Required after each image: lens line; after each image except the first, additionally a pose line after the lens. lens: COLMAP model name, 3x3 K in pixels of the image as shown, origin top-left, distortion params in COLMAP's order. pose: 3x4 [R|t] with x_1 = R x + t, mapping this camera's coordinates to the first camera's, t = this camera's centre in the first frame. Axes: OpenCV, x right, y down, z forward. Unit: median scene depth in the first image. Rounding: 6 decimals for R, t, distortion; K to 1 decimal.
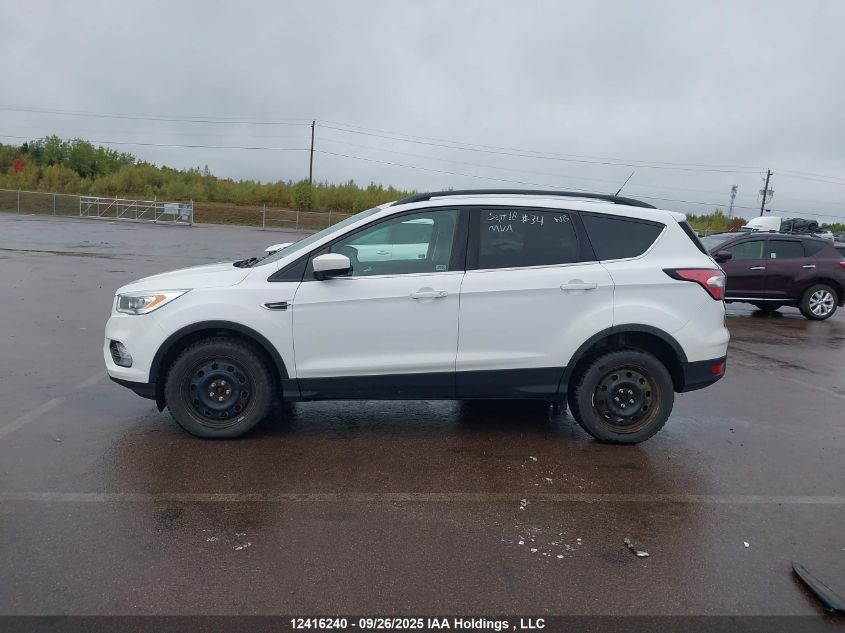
lens RADIAL K [[590.7, 0, 422.5], [0, 590.7, 316.5], [0, 0, 1]] dist [-0.011589, -0.002831]
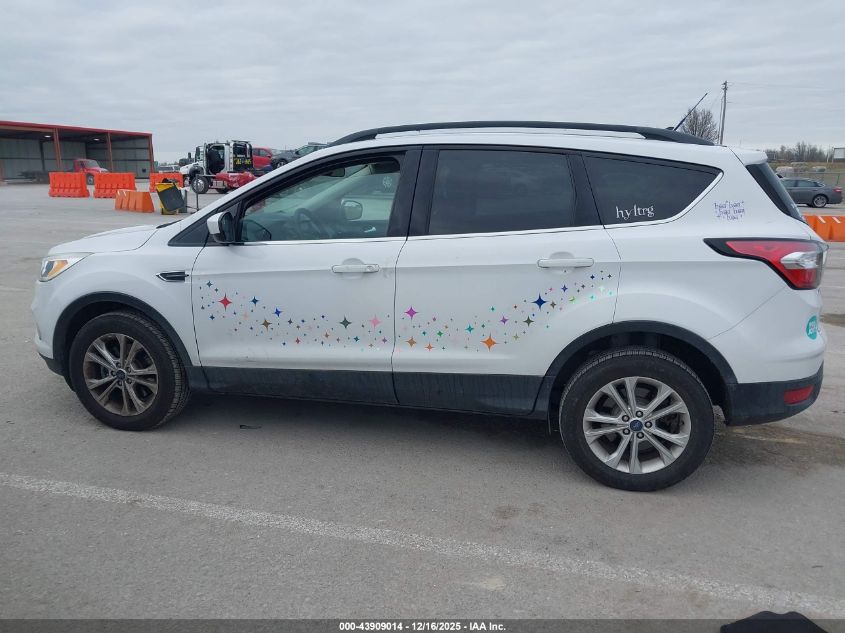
lens RADIAL K [[590.7, 0, 422.5], [0, 590.7, 316.5], [0, 0, 1]] dist [-0.011589, -0.002831]
pose [[0.968812, 0.049638, -0.242773, 0.269921], [-0.030711, 0.996230, 0.081138, -0.038408], [0.245885, -0.071152, 0.966684, 0.294367]]
